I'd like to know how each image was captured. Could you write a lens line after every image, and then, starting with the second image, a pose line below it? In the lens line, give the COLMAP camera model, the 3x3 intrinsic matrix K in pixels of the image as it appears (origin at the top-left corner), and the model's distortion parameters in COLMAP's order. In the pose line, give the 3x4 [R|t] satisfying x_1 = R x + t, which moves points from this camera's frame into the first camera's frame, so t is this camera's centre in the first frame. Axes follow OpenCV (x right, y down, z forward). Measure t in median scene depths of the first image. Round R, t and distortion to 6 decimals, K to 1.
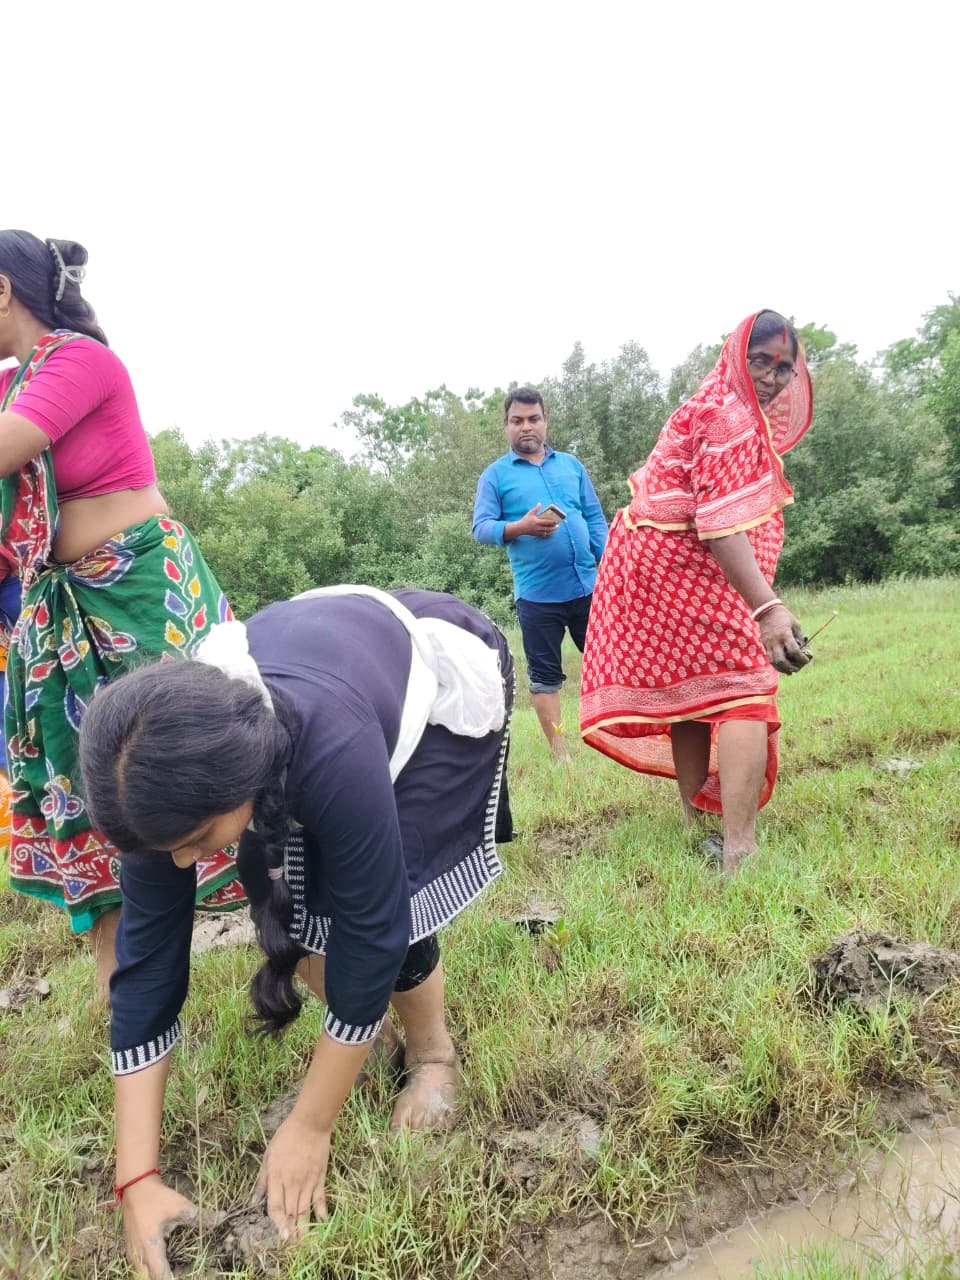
lens RADIAL K [[924.1, 0, 481.9], [0, 924.1, 686.4], [0, 0, 1]] dist [-0.012415, 0.000795]
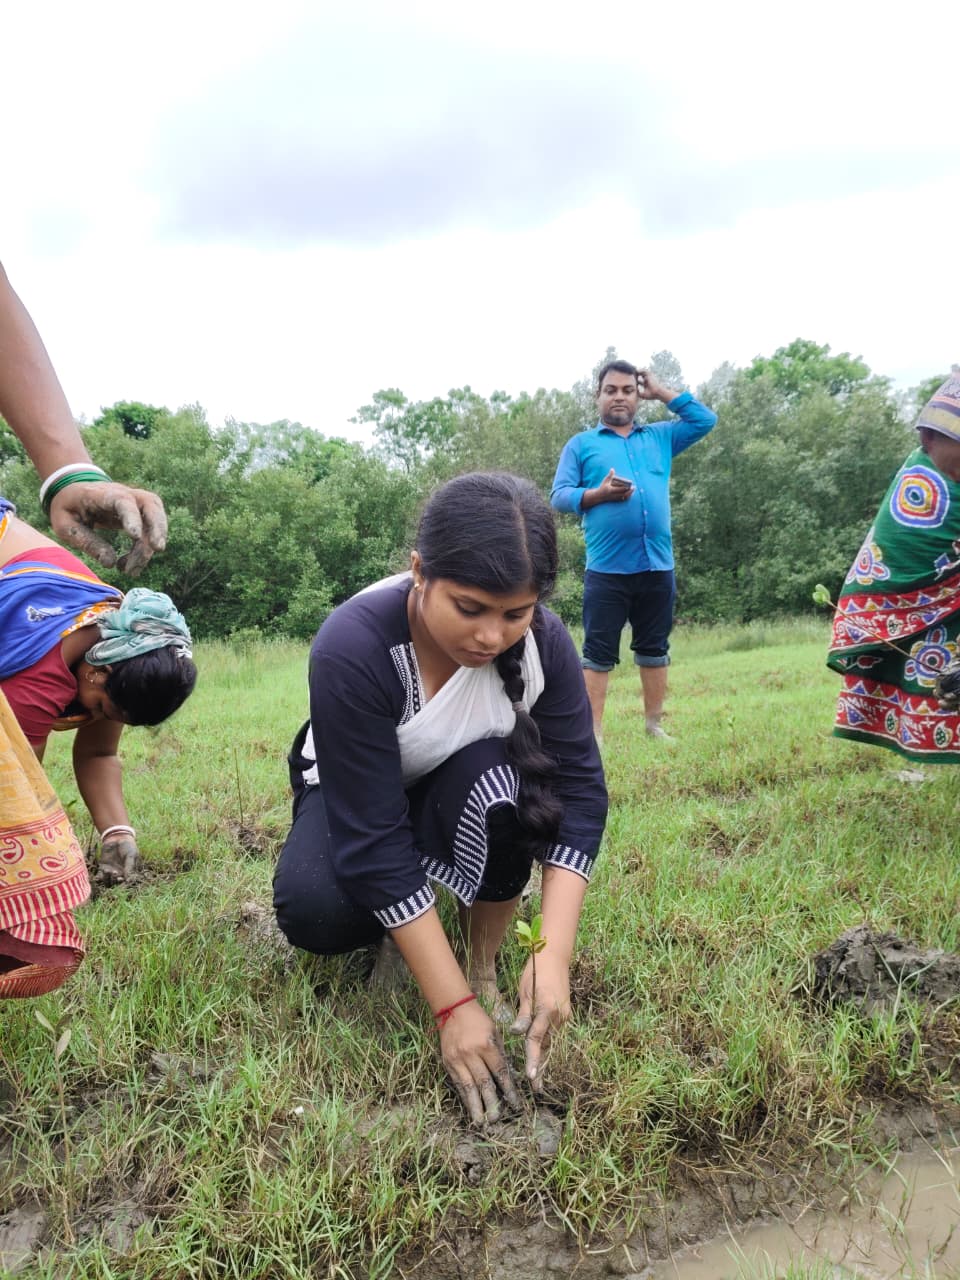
lens RADIAL K [[925.1, 0, 479.9], [0, 925.1, 700.6], [0, 0, 1]] dist [-0.007382, -0.008500]
pose [[0.996814, 0.079633, -0.004578, 0.022510], [-0.079601, 0.996804, 0.006819, 0.077214], [0.005106, -0.006432, 0.999966, 0.113373]]
